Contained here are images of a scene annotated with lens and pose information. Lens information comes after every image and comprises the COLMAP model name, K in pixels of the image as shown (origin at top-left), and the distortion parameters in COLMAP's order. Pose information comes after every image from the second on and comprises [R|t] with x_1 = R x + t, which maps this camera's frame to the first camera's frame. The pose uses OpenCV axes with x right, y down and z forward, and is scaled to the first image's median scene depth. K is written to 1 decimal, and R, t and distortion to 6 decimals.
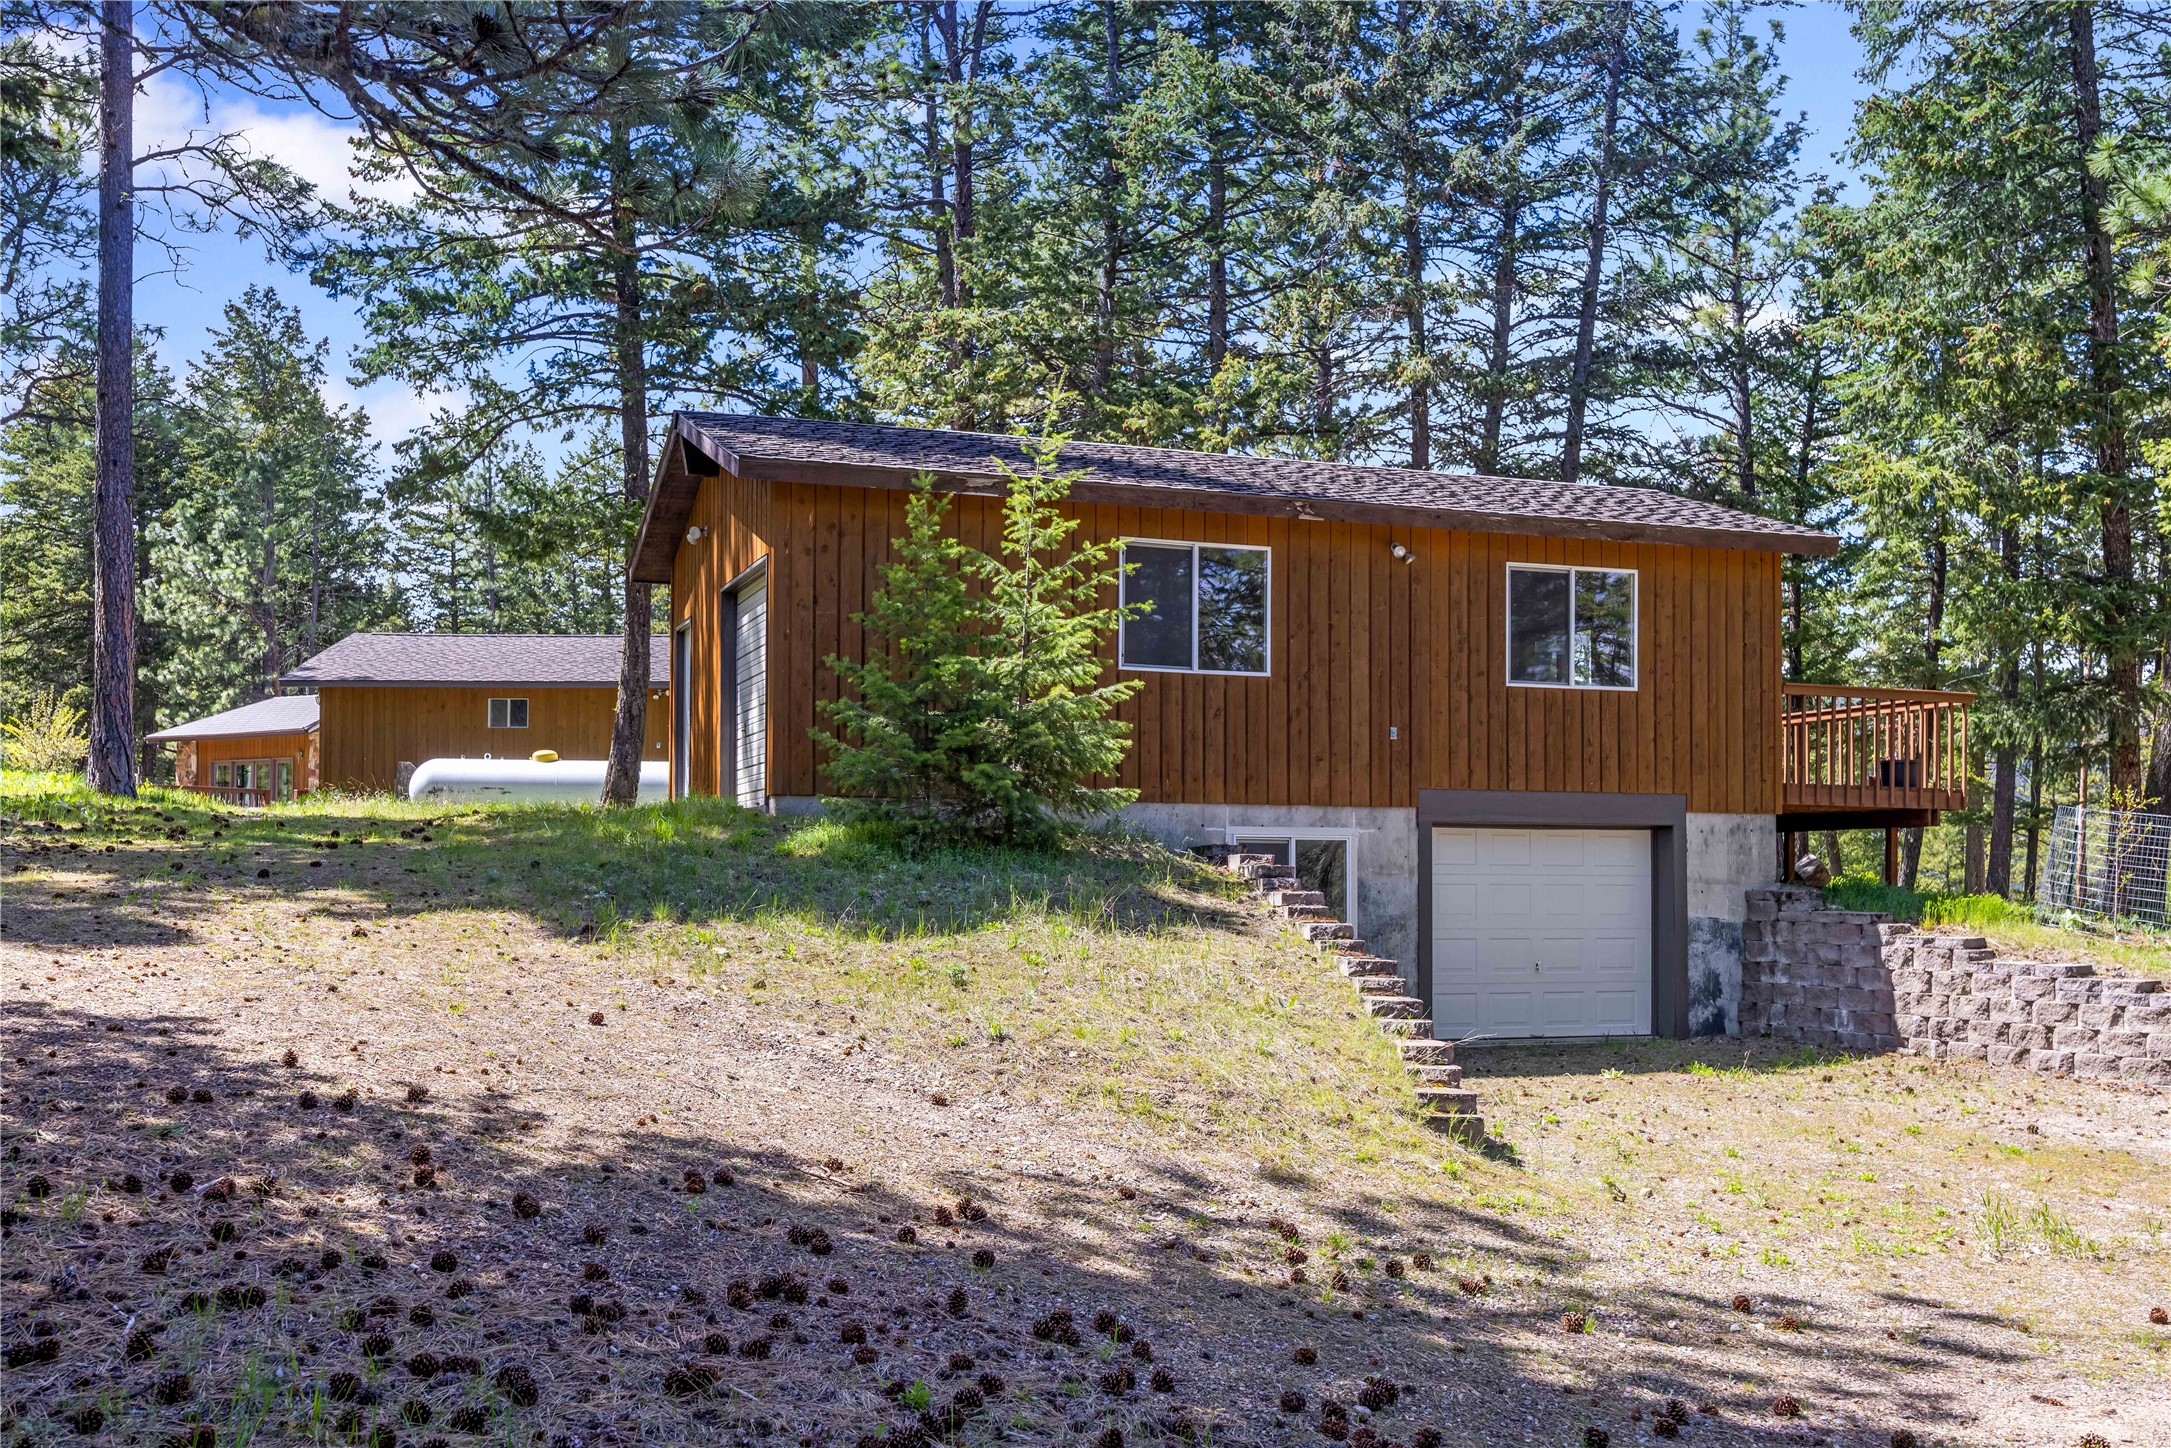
lens RADIAL K [[2074.8, 0, 1070.2], [0, 2074.8, 691.7], [0, 0, 1]] dist [-0.004528, 0.006965]
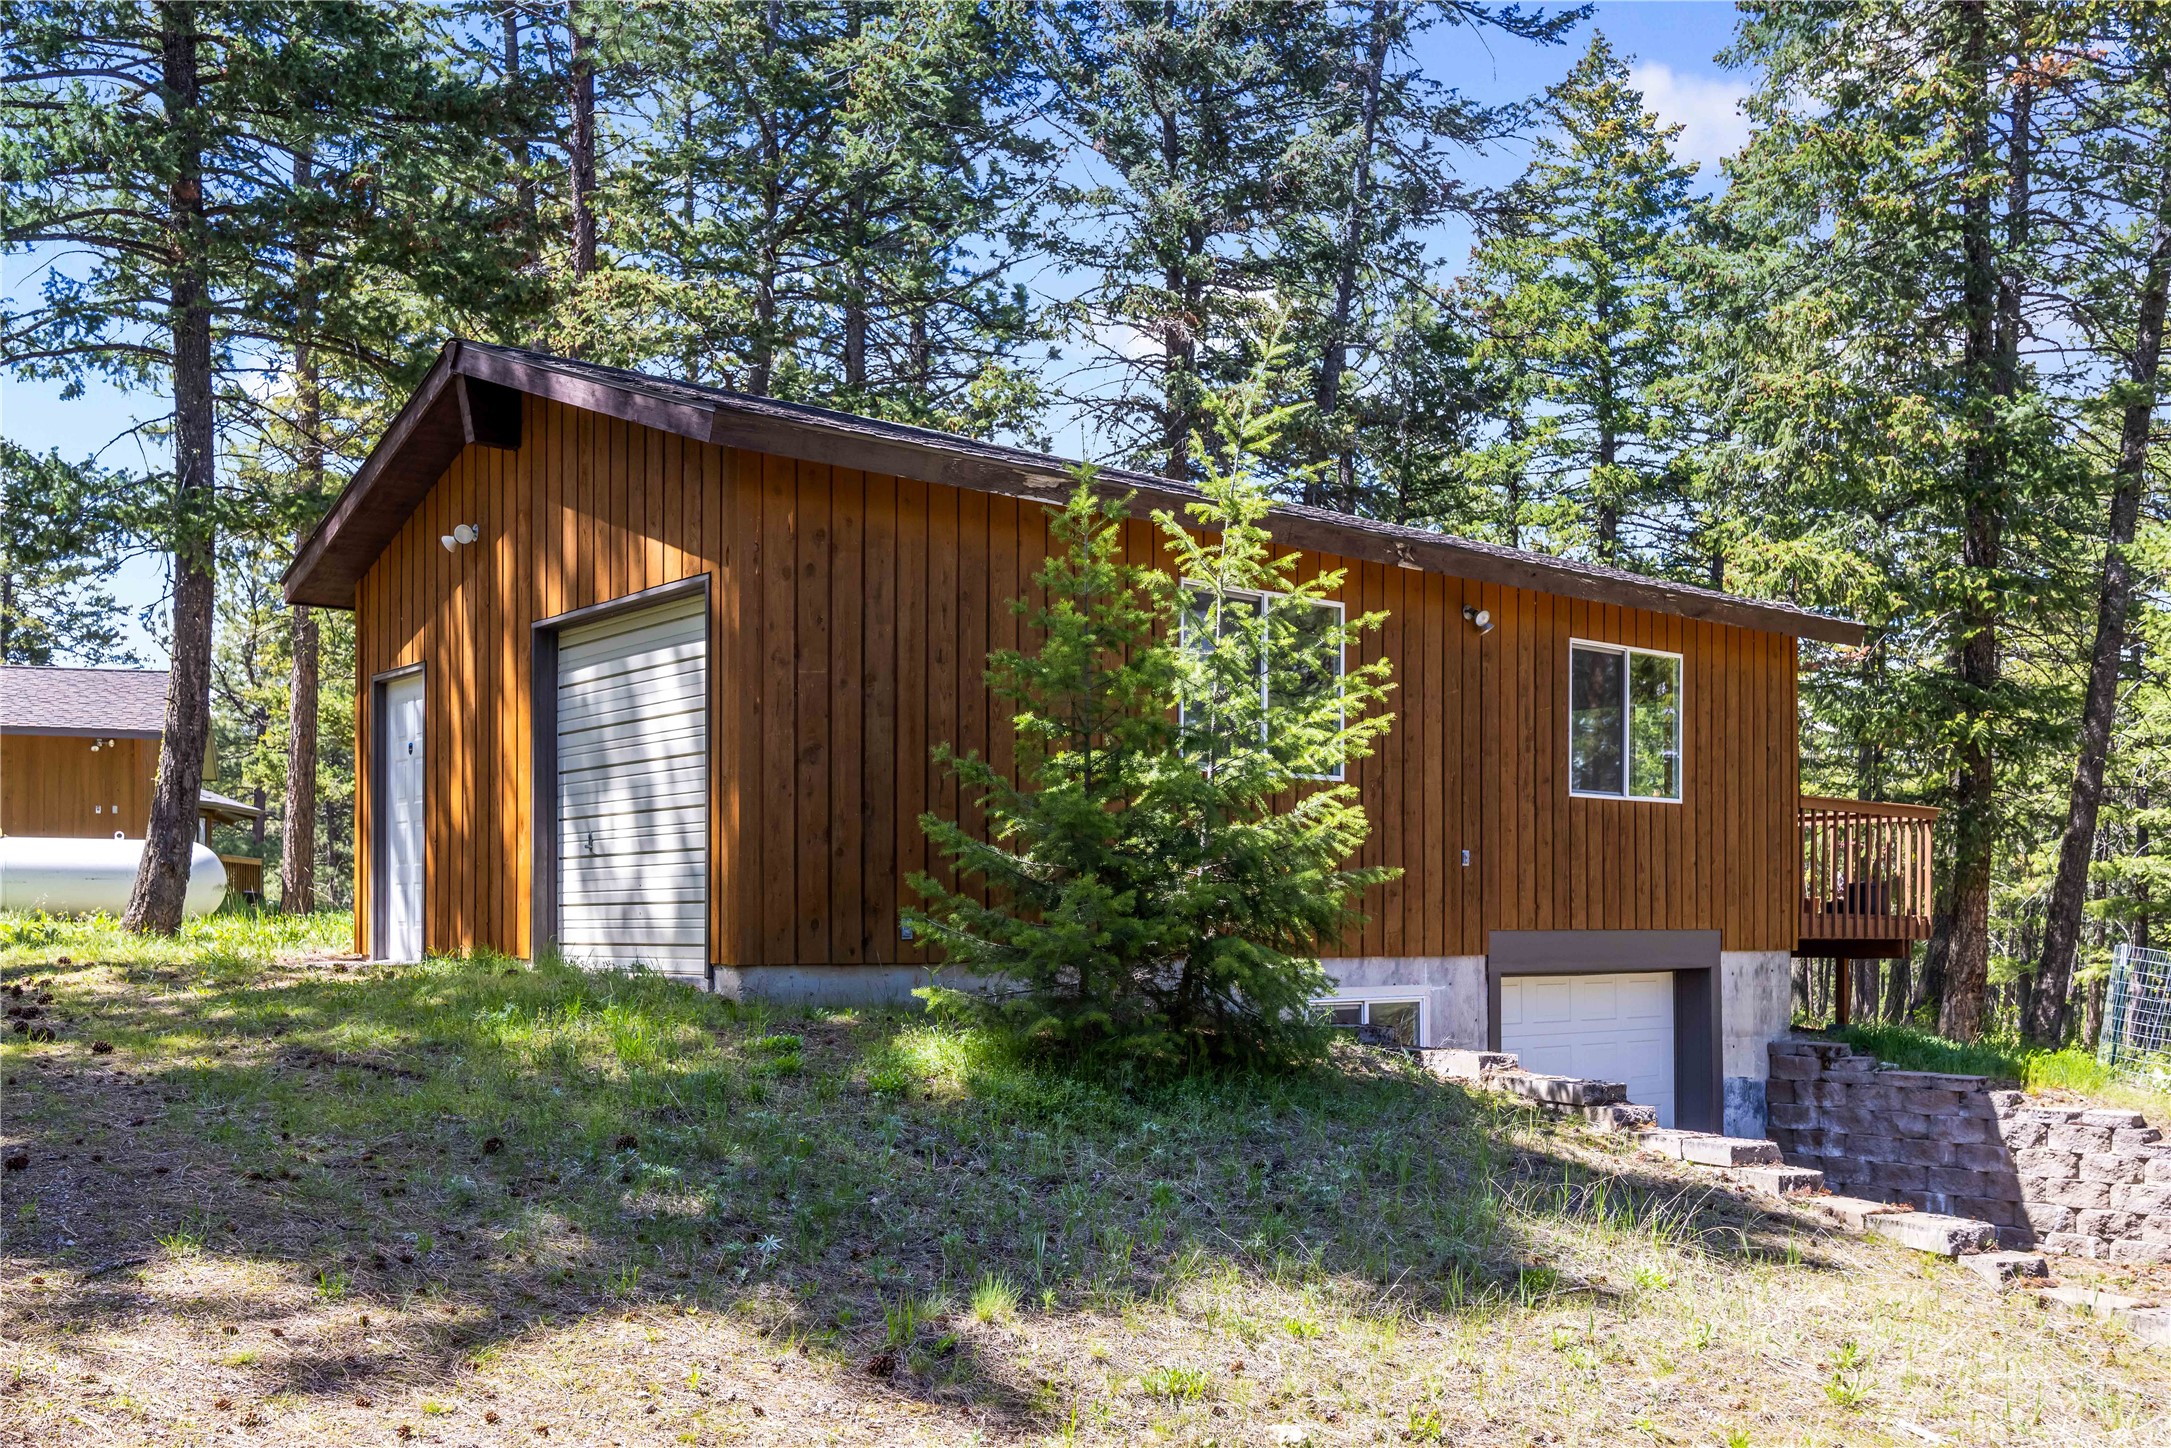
lens RADIAL K [[1957.1, 0, 1085.8], [0, 1957.1, 805.0], [0, 0, 1]] dist [-0.008385, -0.009224]
pose [[0.937637, 0.017251, 0.347188, -0.218085], [-0.028759, 0.999194, 0.028019, -0.014955], [-0.346425, -0.036256, 0.937377, 0.371309]]
